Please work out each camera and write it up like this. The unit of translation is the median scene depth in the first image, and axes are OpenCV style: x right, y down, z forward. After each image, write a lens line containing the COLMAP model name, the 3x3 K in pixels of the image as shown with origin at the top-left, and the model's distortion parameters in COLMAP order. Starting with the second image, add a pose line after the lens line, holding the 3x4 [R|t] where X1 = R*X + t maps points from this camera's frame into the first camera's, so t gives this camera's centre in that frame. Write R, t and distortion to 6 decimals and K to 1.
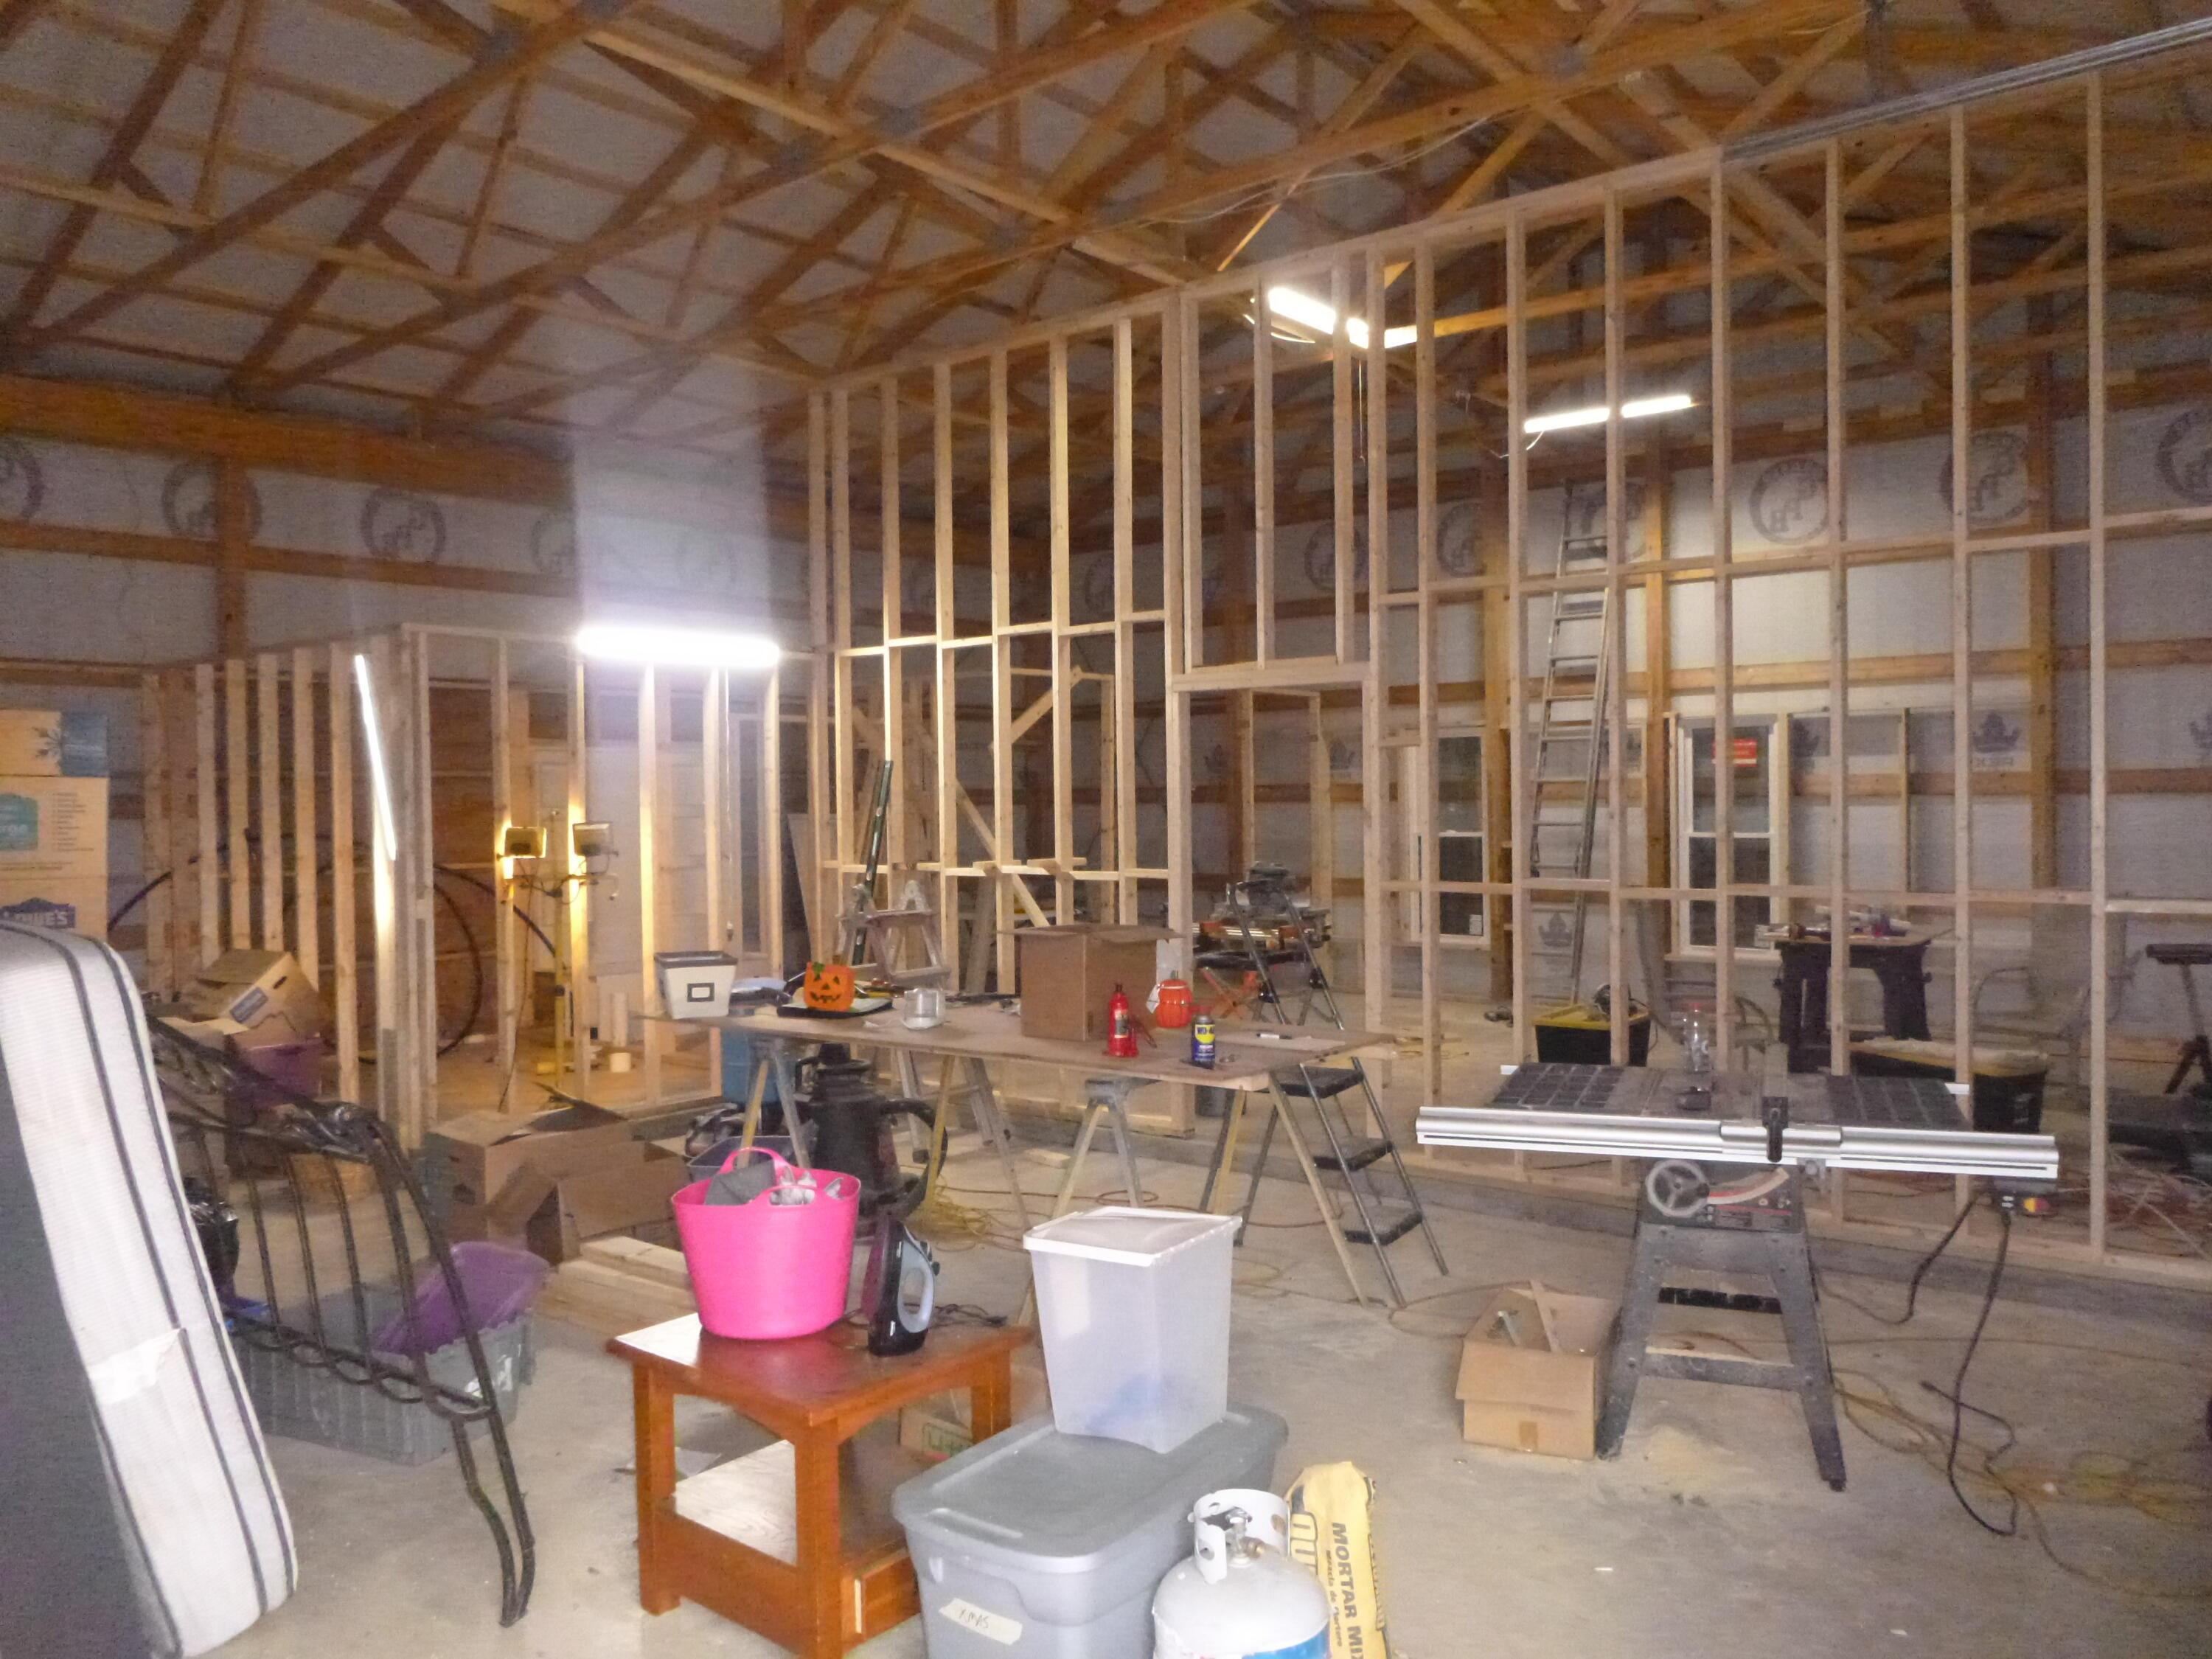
lens RADIAL K [[1597.0, 0, 1106.0], [0, 1597.0, 829.5], [0, 0, 1]] dist [-0.061343, 0.005808]
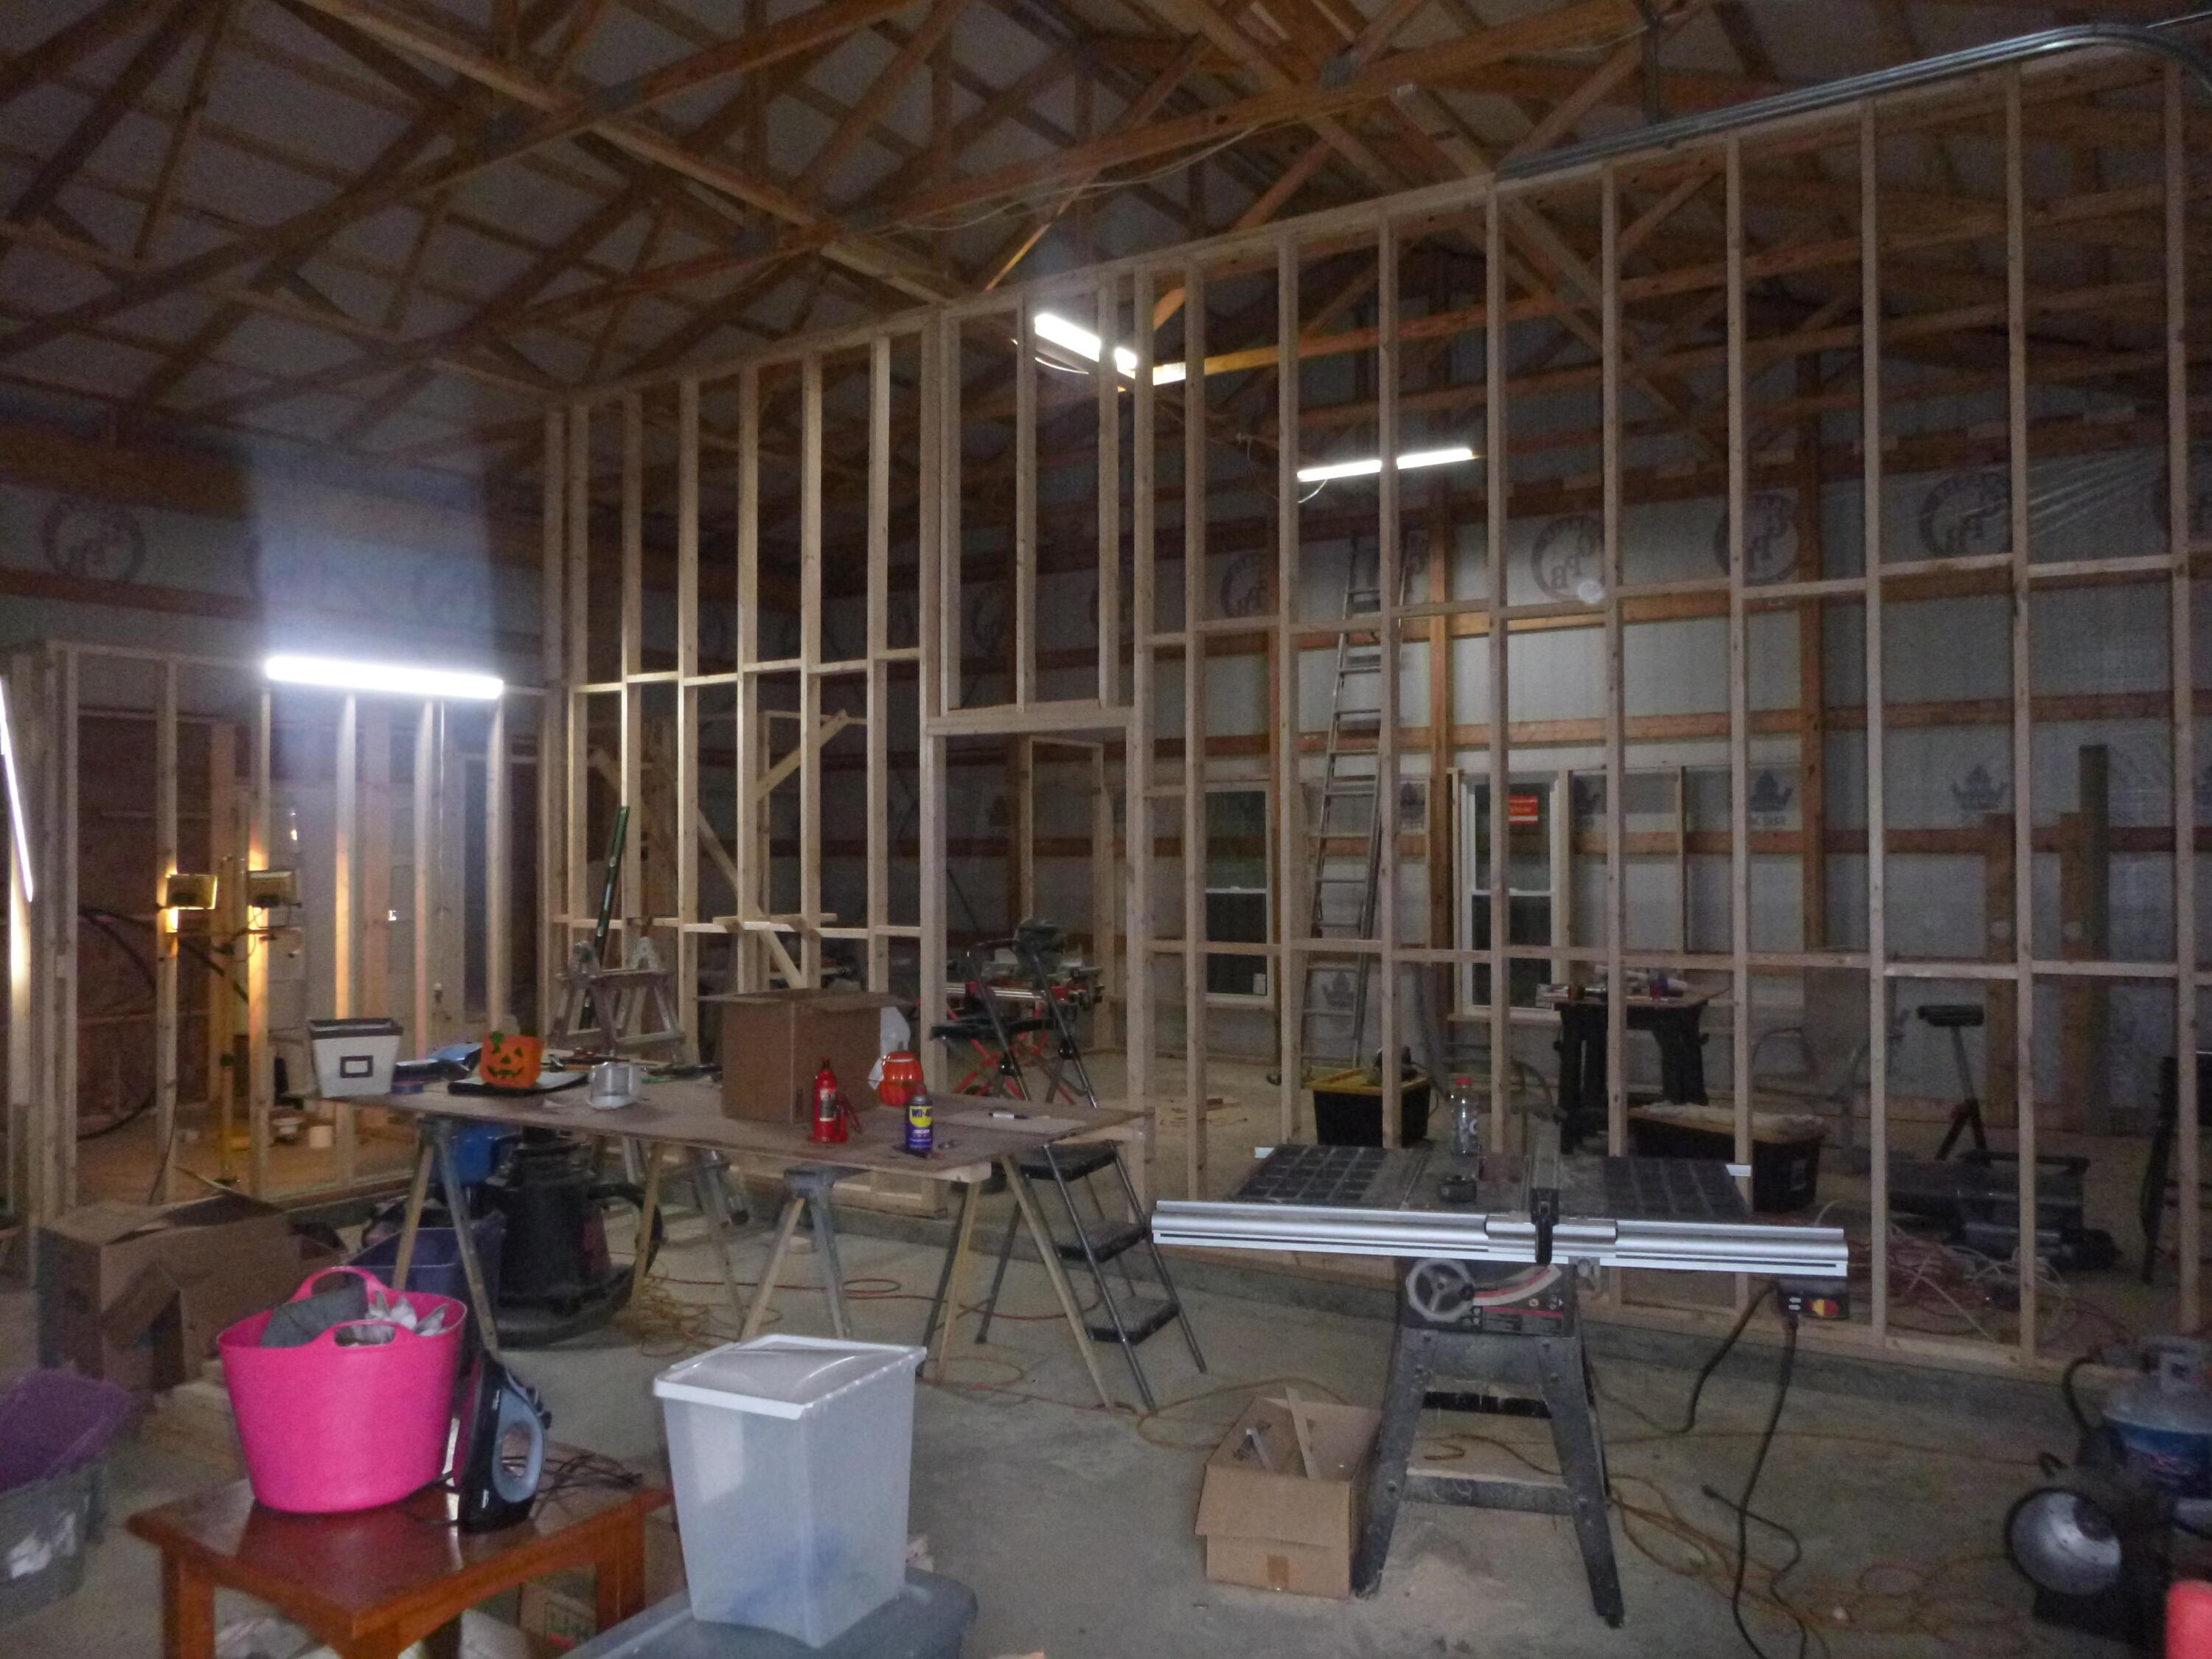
lens RADIAL K [[1589.1, 0, 1117.6], [0, 1589.1, 826.0], [0, 0, 1]] dist [-0.065004, 0.001240]
pose [[0.991926, 0.011587, 0.126288, 0.037899], [-0.007002, 0.999302, -0.036689, -0.000480], [-0.126625, 0.035508, 0.991315, 0.075930]]
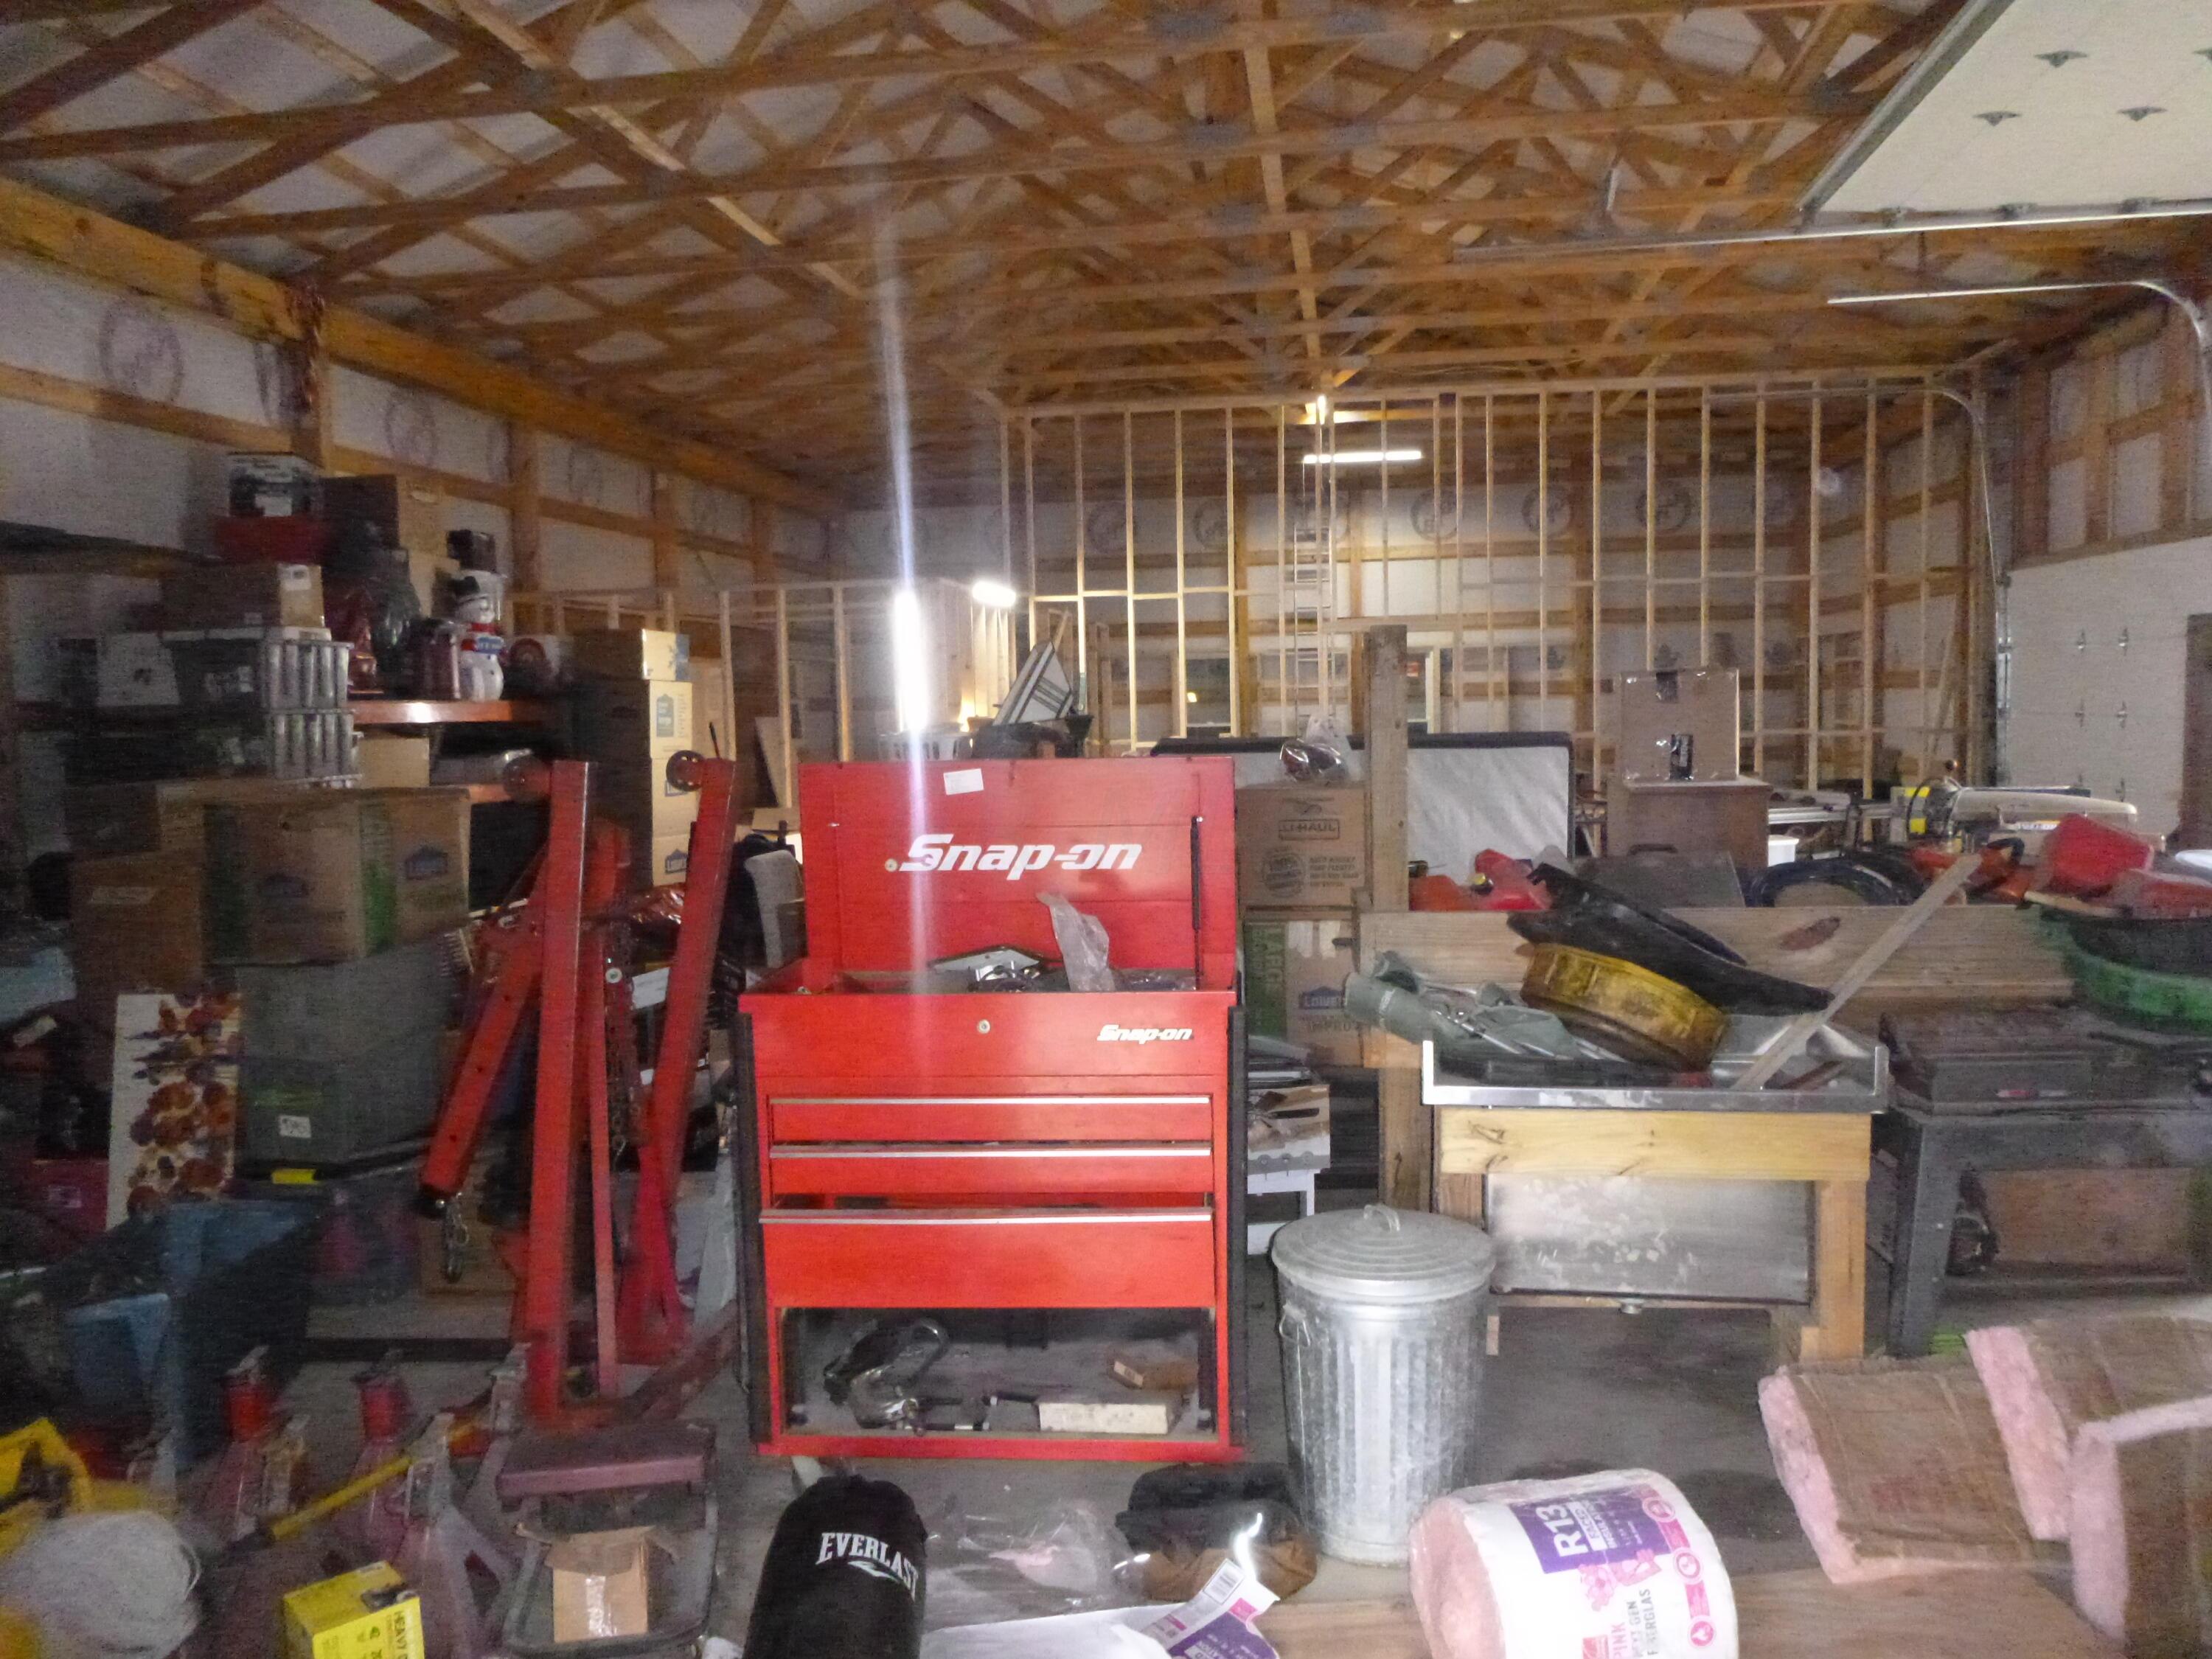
lens RADIAL K [[1597.0, 0, 1106.0], [0, 1597.0, 829.5], [0, 0, 1]] dist [-0.061343, 0.005808]
pose [[0.858306, -0.049047, 0.510789, -1.005090], [0.024358, 0.998194, 0.054919, 0.024959], [-0.512560, -0.034695, 0.857950, -0.342446]]
